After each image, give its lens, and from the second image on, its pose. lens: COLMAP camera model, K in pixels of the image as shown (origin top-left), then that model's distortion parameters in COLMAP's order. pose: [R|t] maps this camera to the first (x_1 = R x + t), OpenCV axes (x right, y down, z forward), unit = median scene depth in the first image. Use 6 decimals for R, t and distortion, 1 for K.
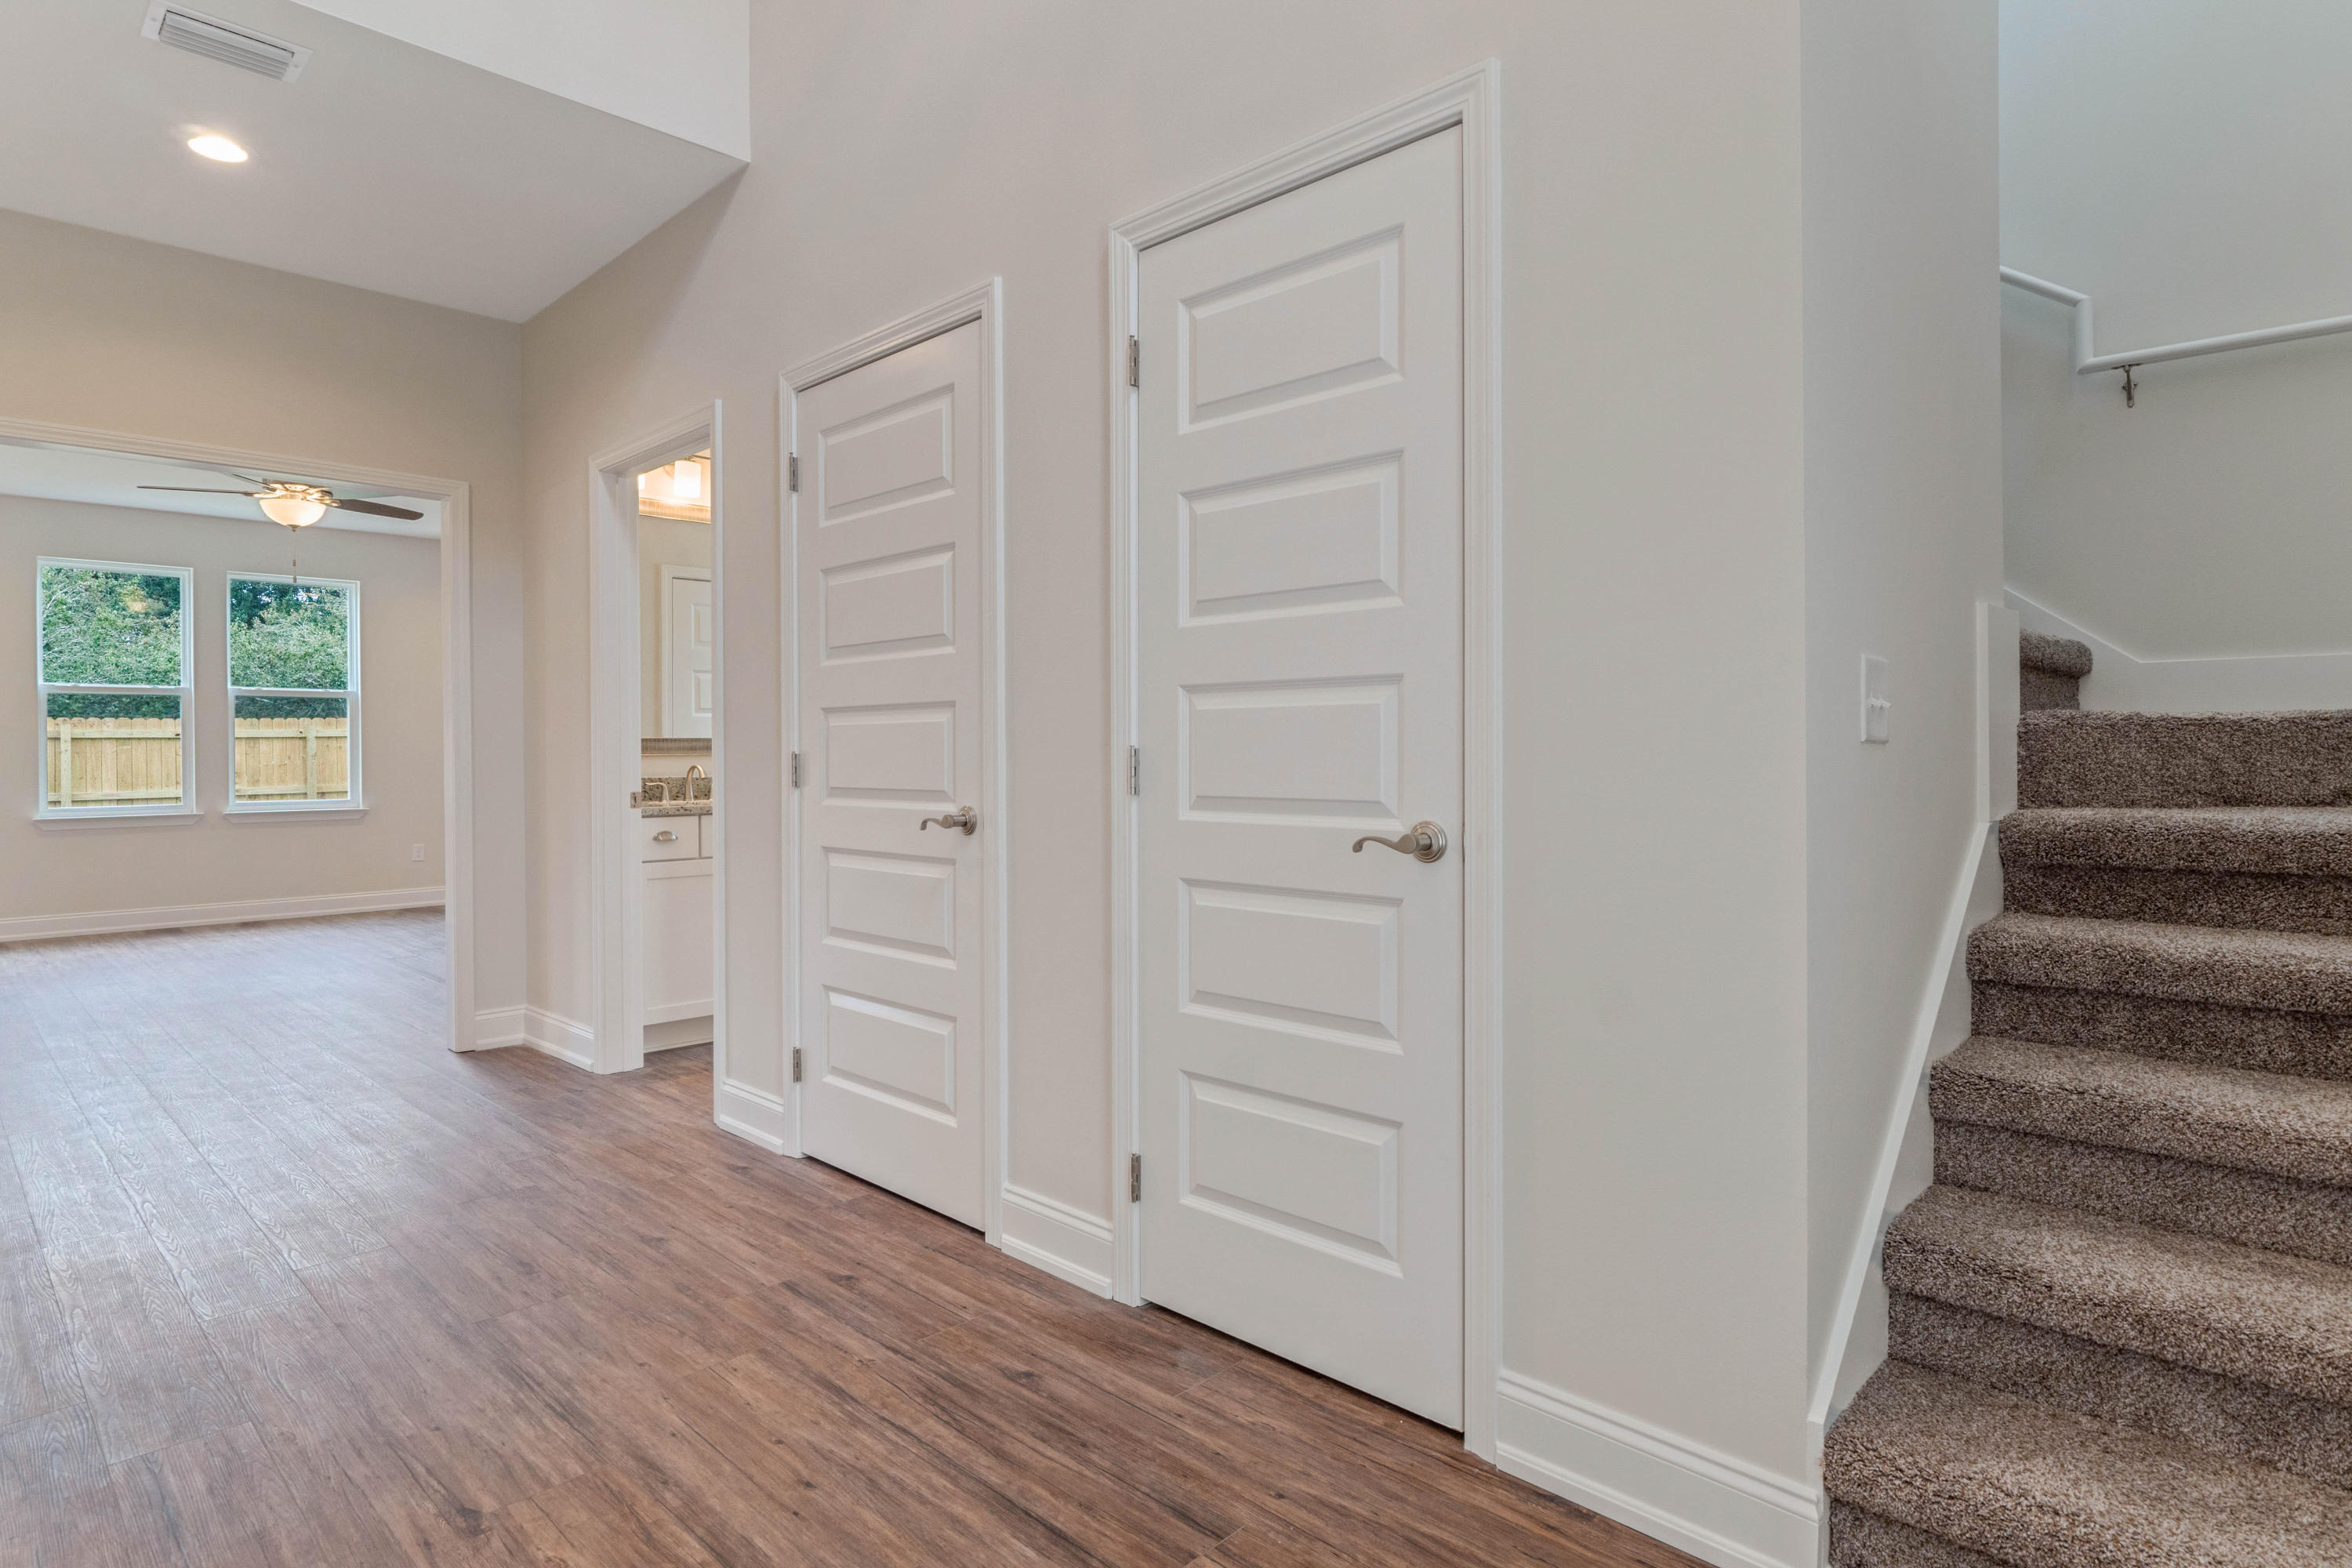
lens RADIAL K [[1278.0, 0, 1191.3], [0, 1278.0, 771.5], [0, 0, 1]] dist [-0.004085, -0.001205]
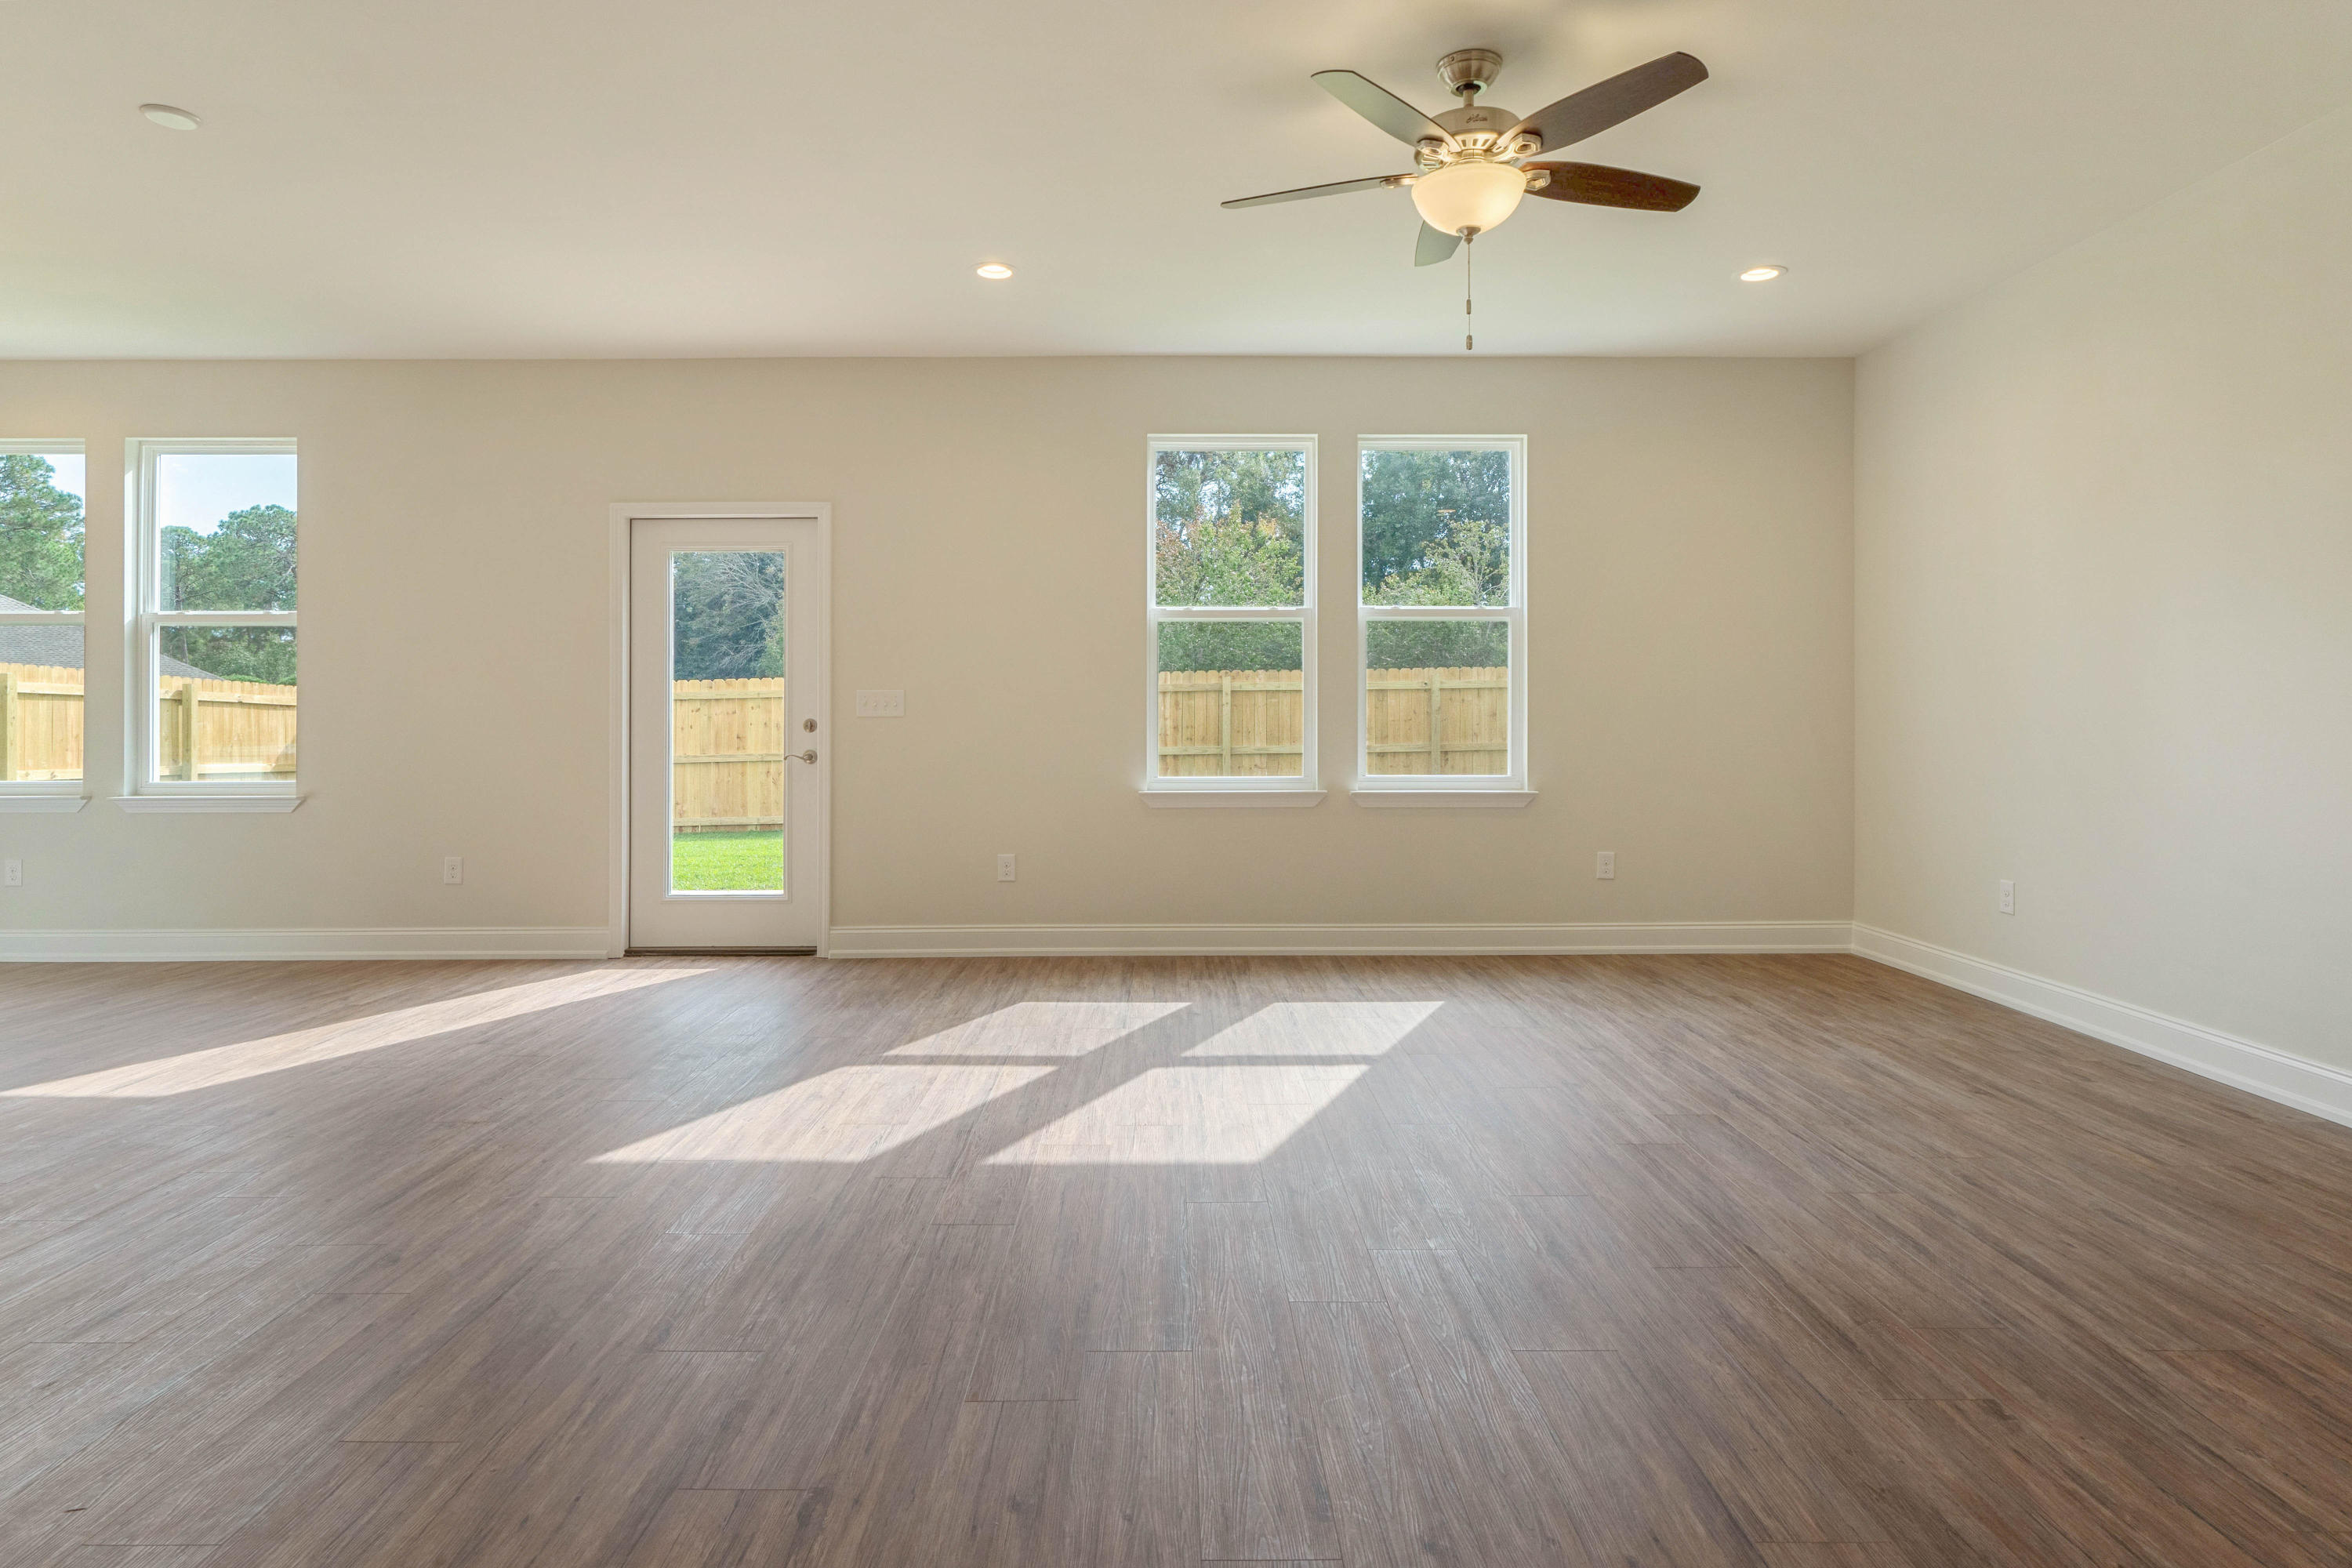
lens RADIAL K [[1275.7, 0, 1180.8], [0, 1275.7, 718.6], [0, 0, 1]] dist [-0.004608, 0.000101]
pose [[0.705685, 0.005844, -0.708502, -1.141219], [-0.010396, 0.999944, -0.002107, -0.013492], [0.708450, 0.008852, 0.705706, 1.520692]]
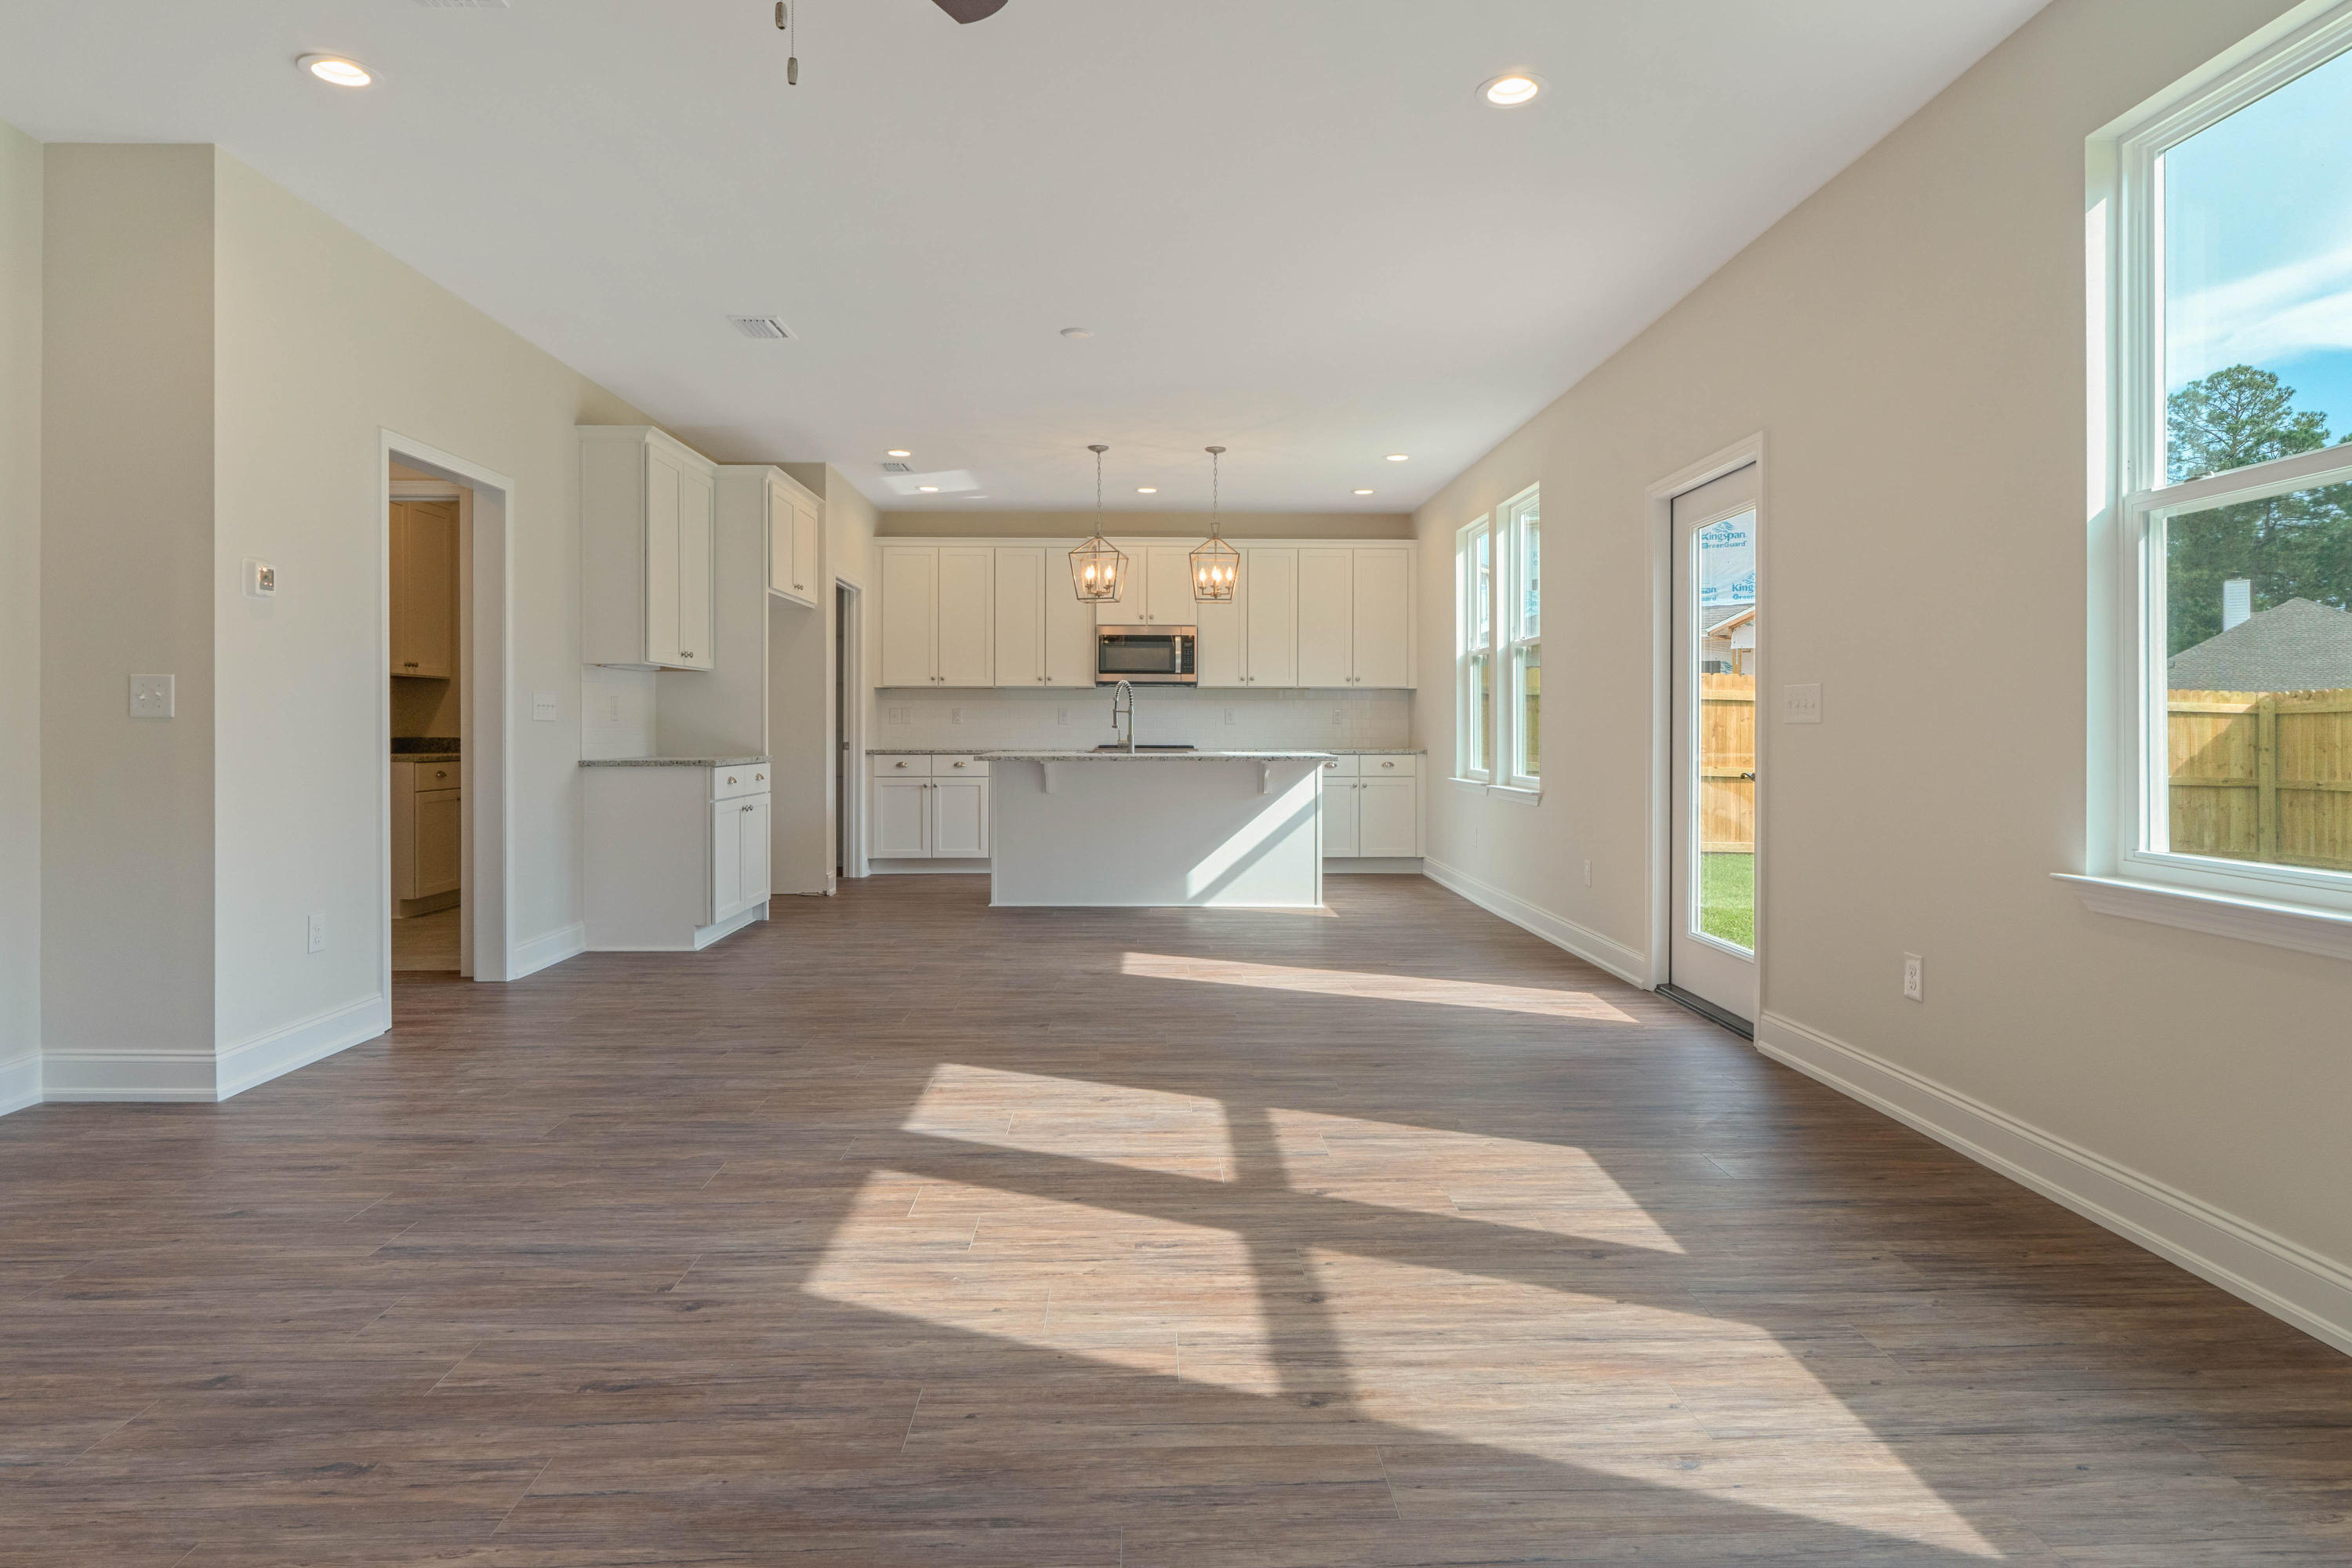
lens RADIAL K [[1275.7, 0, 1180.8], [0, 1275.7, 718.6], [0, 0, 1]] dist [-0.004608, 0.000101]
pose [[-0.694323, 0.002160, -0.719660, -1.985478], [-0.003053, 0.999978, 0.005946, -0.052475], [0.719657, 0.006326, -0.694301, 6.225869]]
